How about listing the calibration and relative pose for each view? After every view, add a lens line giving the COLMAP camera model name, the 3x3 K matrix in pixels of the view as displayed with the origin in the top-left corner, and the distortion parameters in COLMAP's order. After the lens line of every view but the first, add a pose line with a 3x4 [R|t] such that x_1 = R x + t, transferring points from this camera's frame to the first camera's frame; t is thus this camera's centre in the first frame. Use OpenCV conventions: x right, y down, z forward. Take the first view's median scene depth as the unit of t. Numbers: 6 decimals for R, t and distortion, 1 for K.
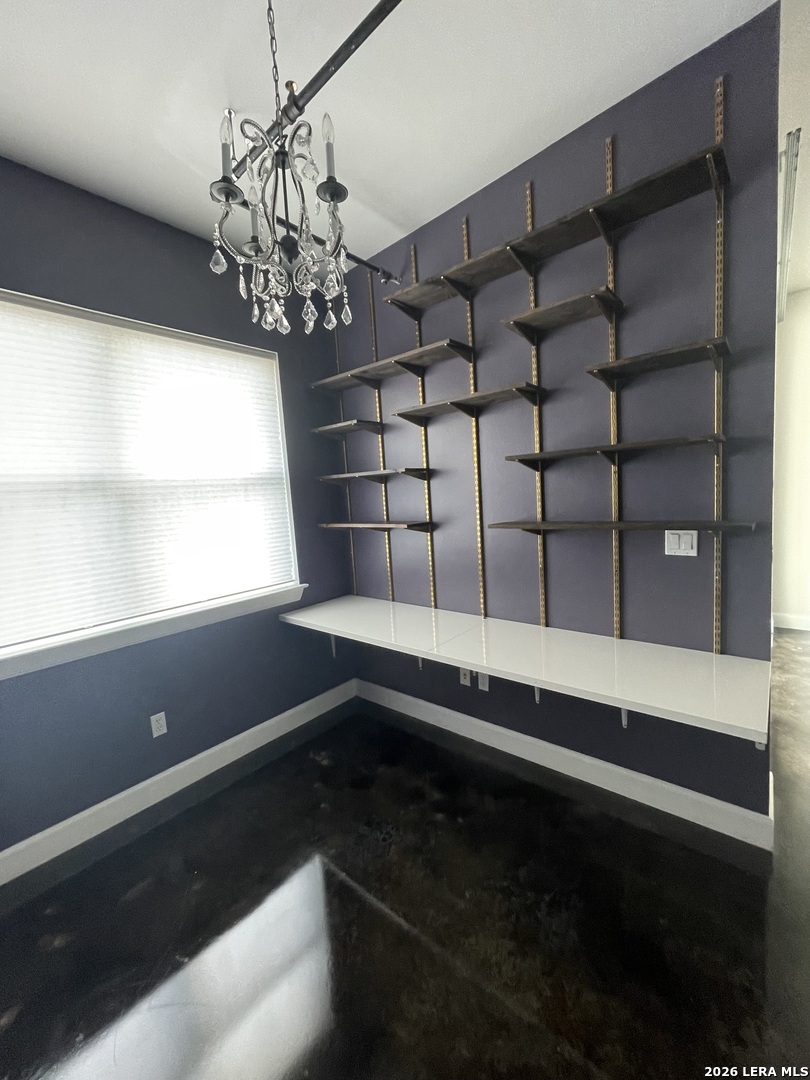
lens RADIAL K [[432.0, 0, 408.7], [0, 432.0, 536.7], [0, 0, 1]] dist [-0.011046, -0.000417]
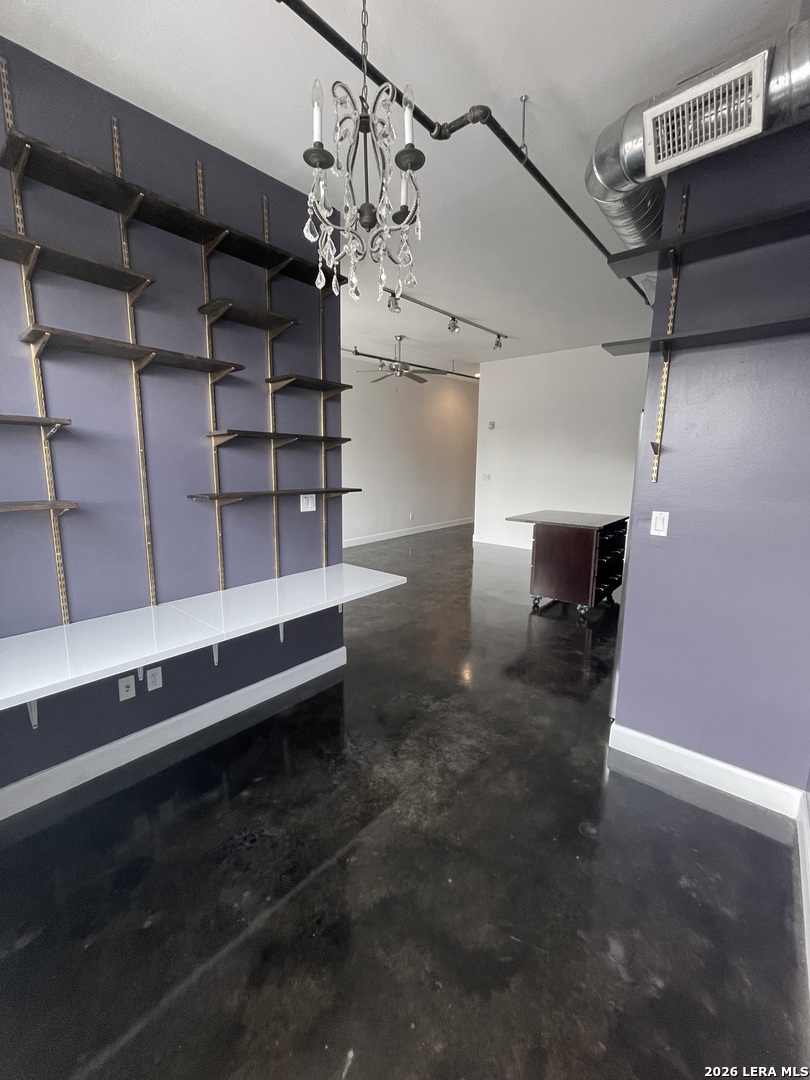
lens RADIAL K [[438.2, 0, 405.3], [0, 438.2, 533.3], [0, 0, 1]] dist [-0.000940, -0.000098]
pose [[0.002334, -0.127515, 0.991834, -0.874579], [0.066256, 0.989677, 0.127082, -0.051489], [-0.997800, 0.065418, 0.010759, 0.591485]]
